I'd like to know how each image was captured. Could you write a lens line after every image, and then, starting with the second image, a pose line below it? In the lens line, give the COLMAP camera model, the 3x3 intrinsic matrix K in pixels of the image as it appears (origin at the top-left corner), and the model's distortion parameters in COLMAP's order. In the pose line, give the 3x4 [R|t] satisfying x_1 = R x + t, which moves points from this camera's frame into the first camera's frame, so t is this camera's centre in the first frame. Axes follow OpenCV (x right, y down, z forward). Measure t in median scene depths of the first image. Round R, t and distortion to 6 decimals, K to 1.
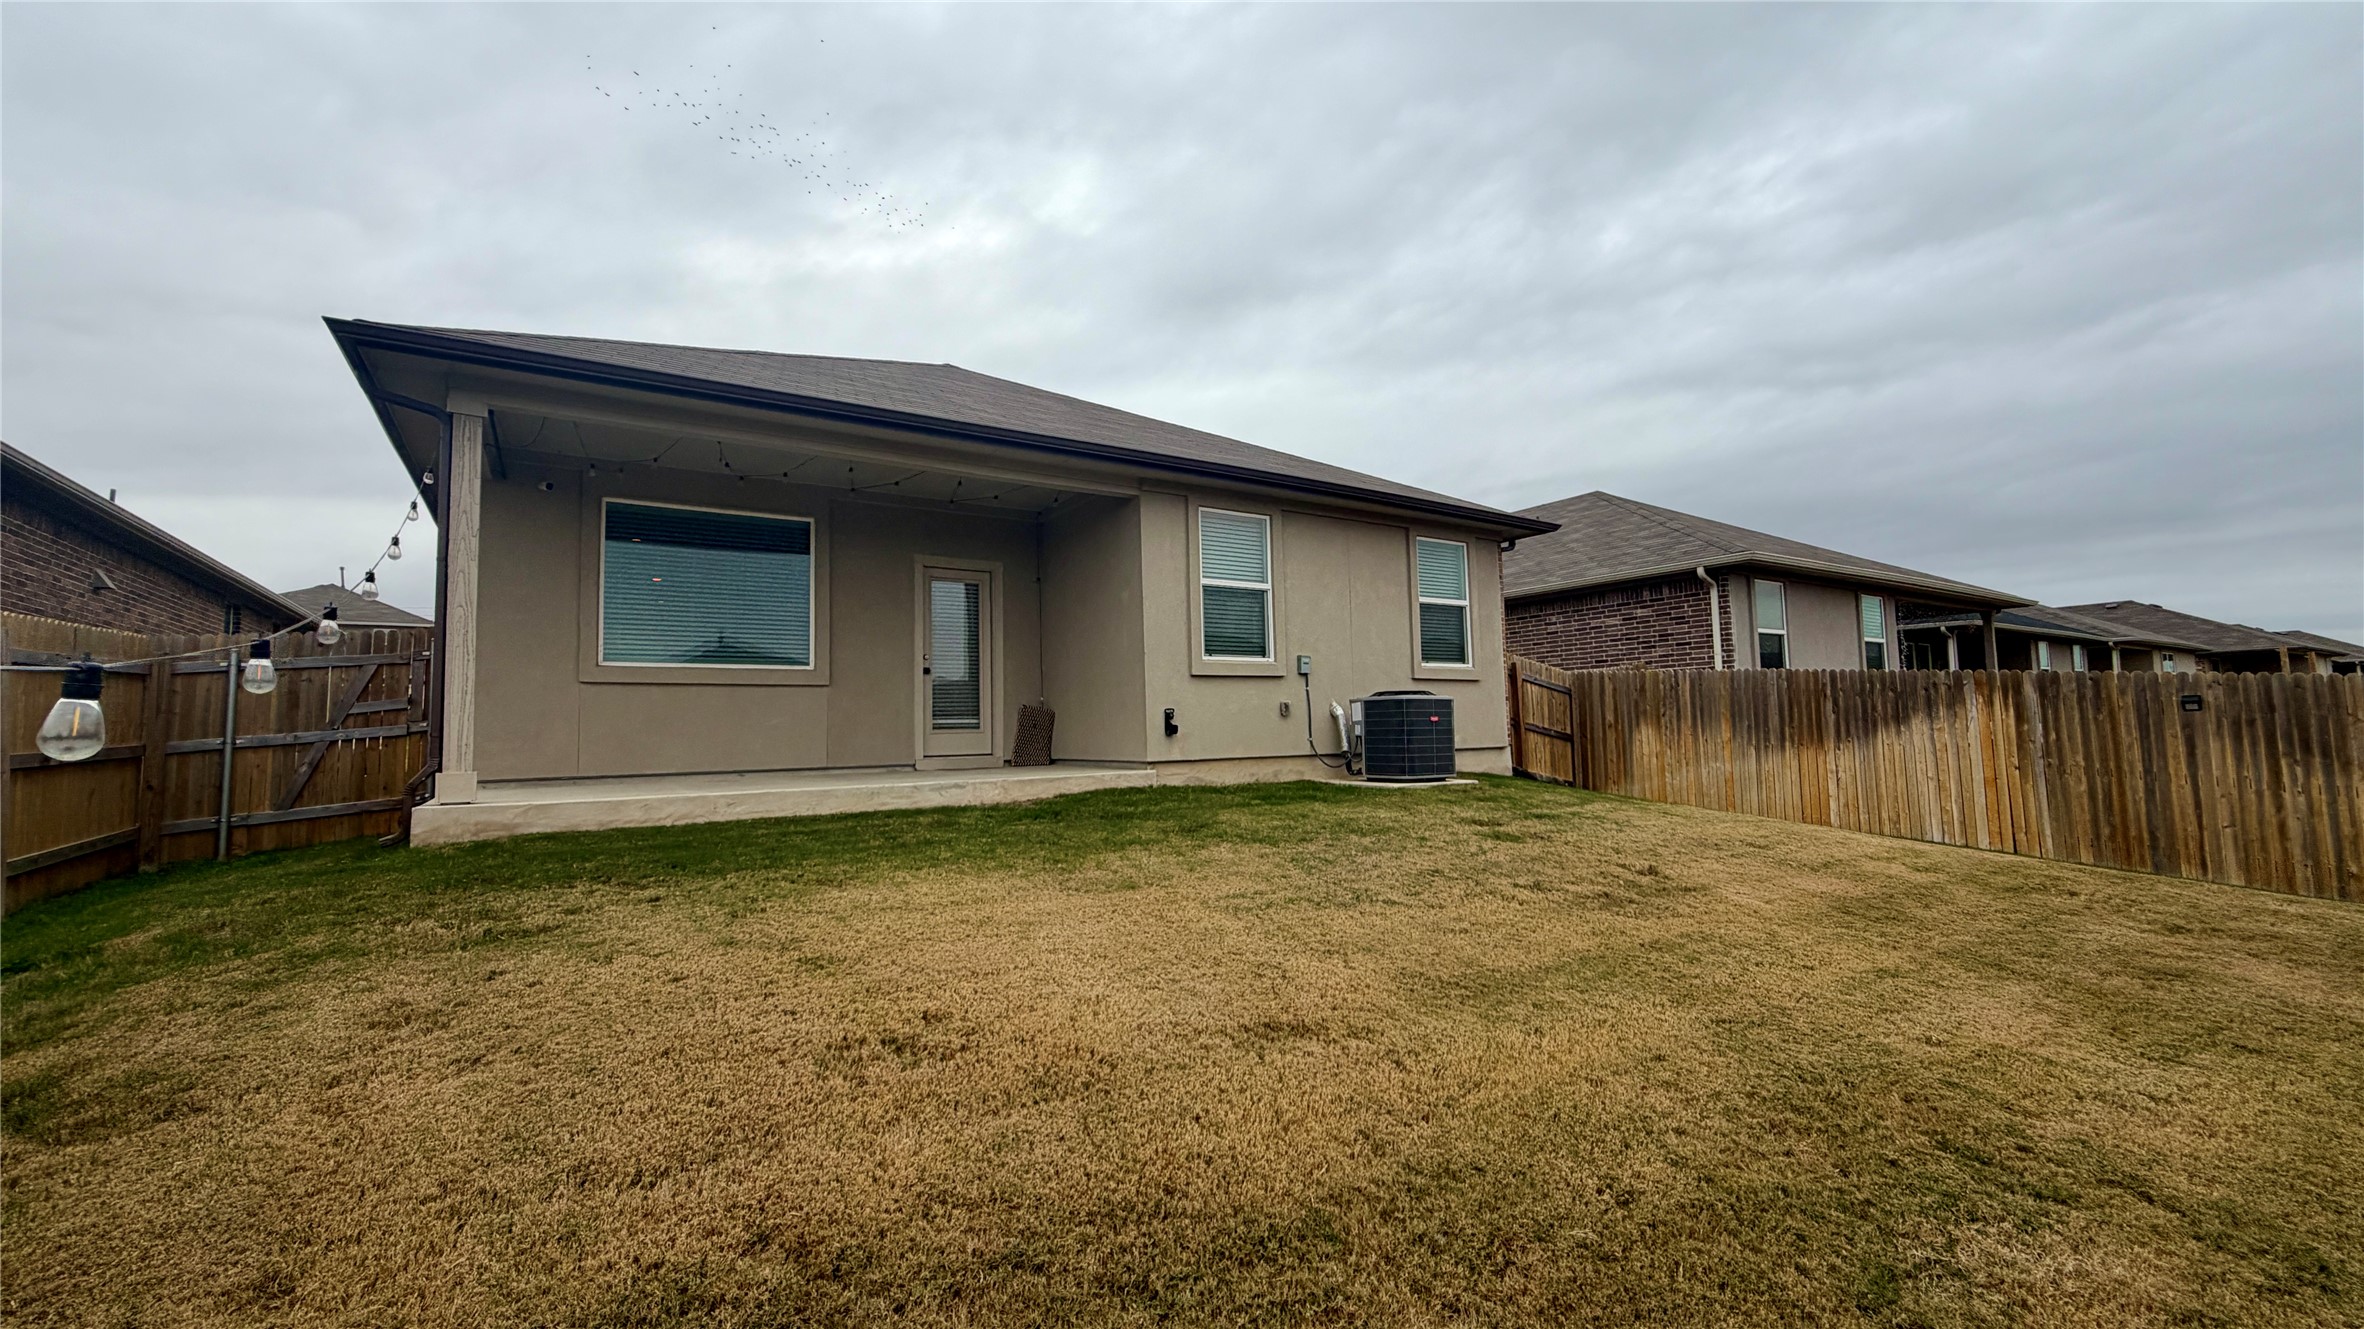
lens RADIAL K [[958.4, 0, 1173.9], [0, 958.4, 653.8], [0, 0, 1]] dist [-0.000845, -0.000221]
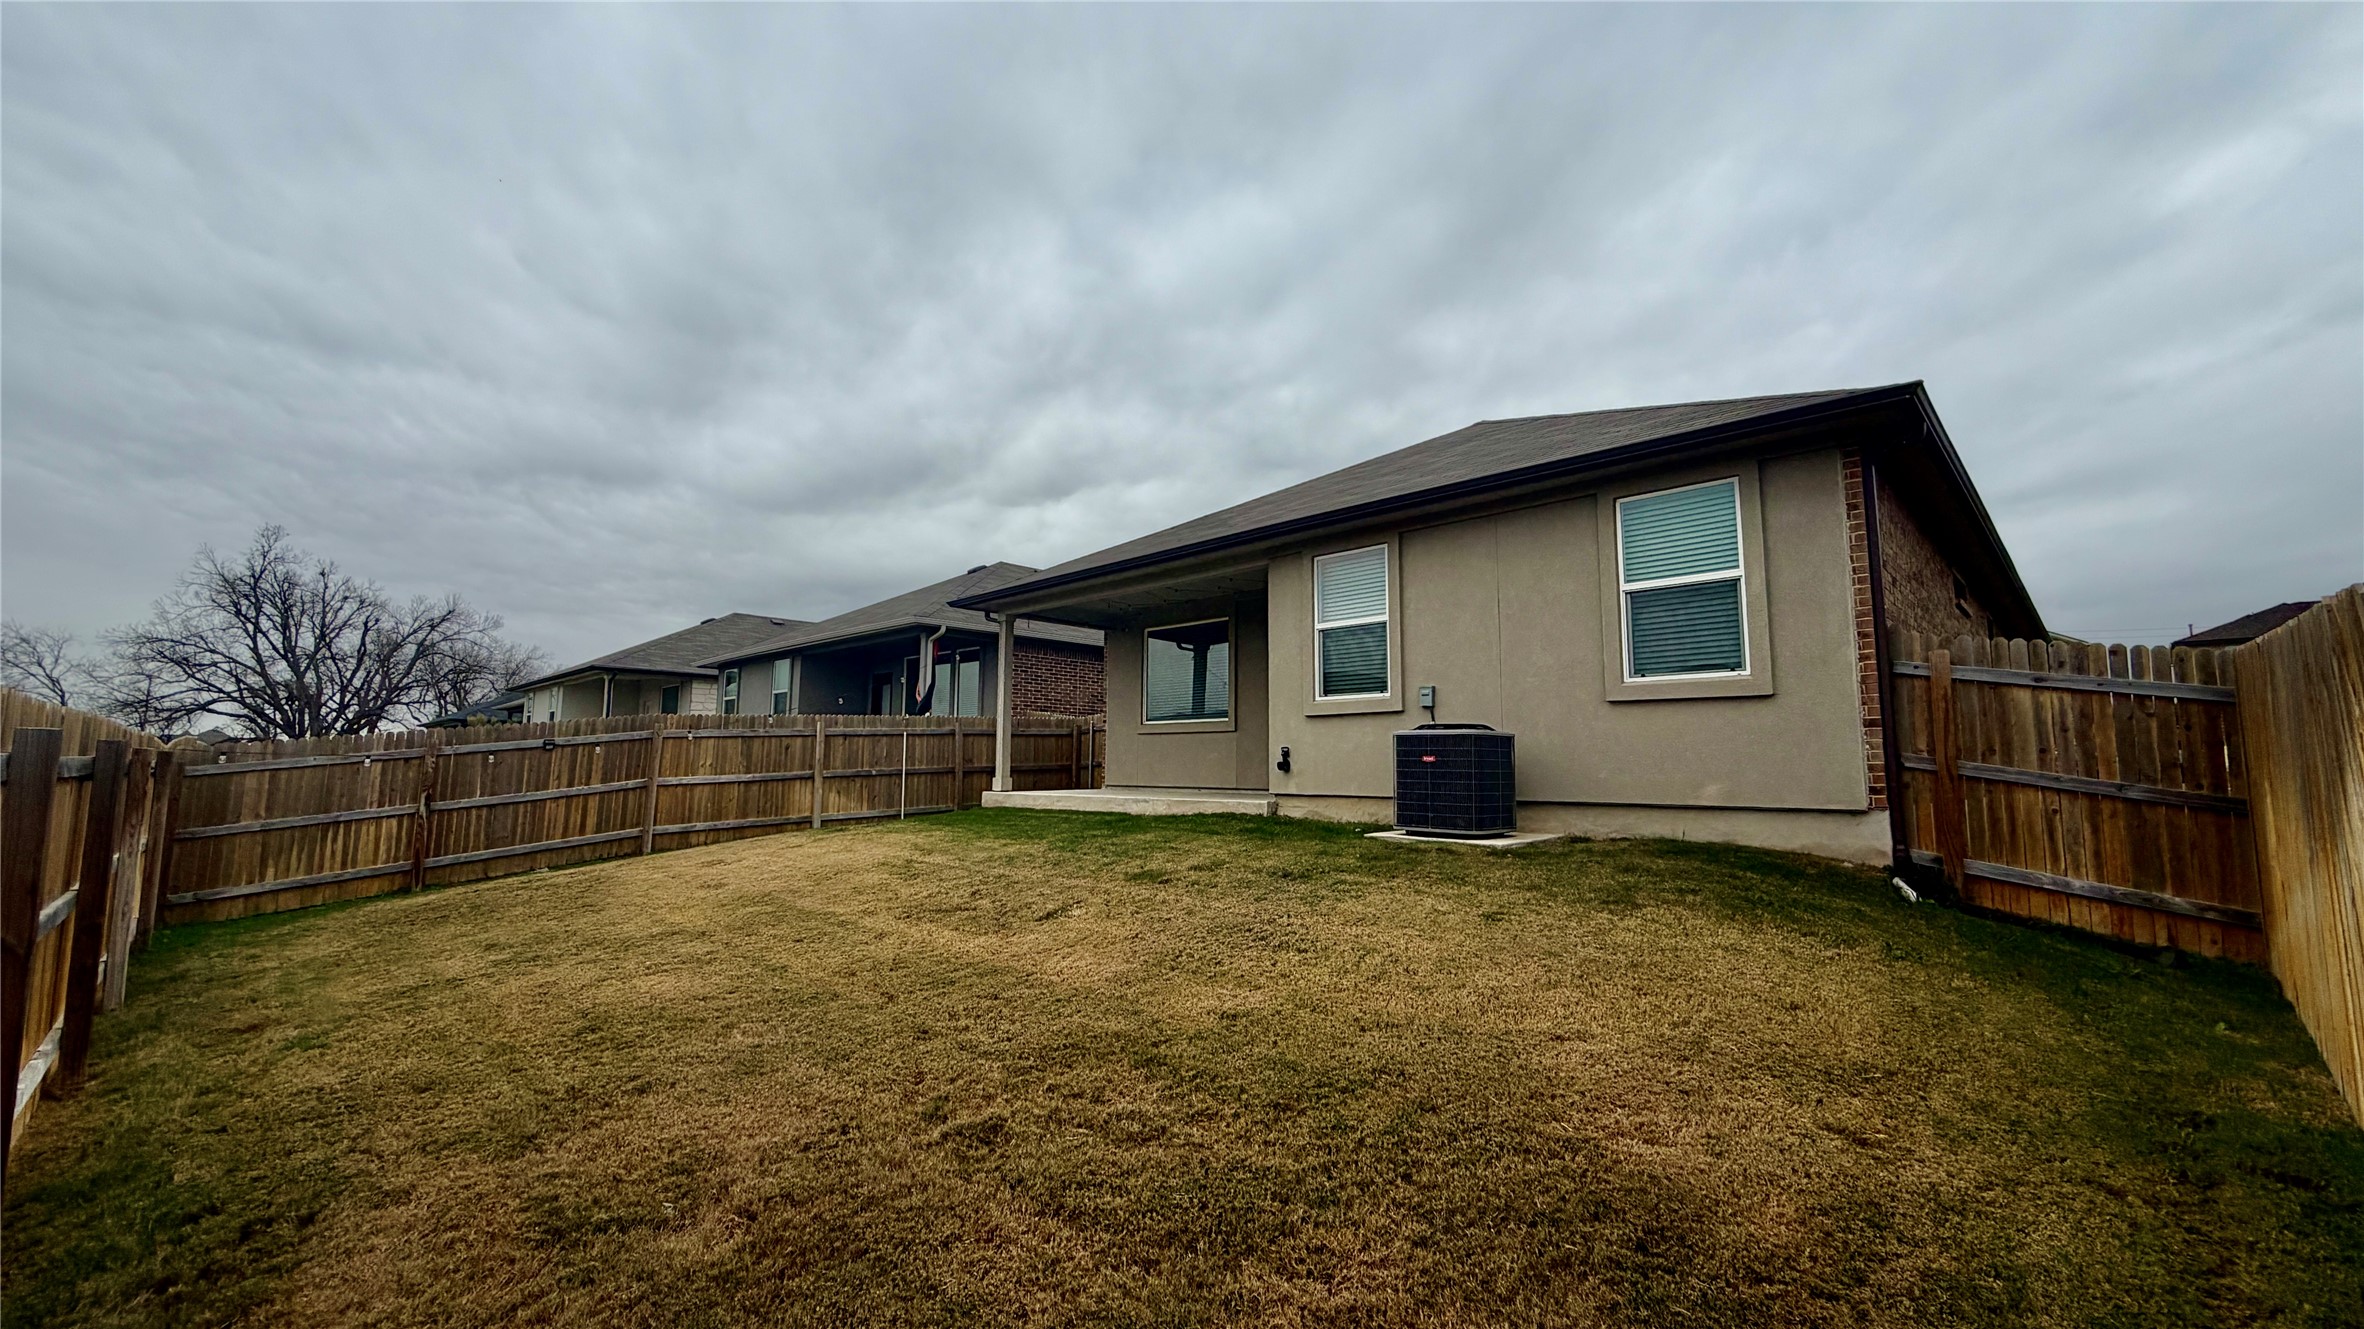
lens RADIAL K [[958.4, 0, 1191.8], [0, 958.4, 661.1], [0, 0, 1]] dist [-0.000845, -0.000221]
pose [[0.191697, -0.087806, -0.977519, 0.582161], [0.067816, 0.994794, -0.076059, 0.018846], [0.979108, -0.051712, 0.196653, 0.367381]]
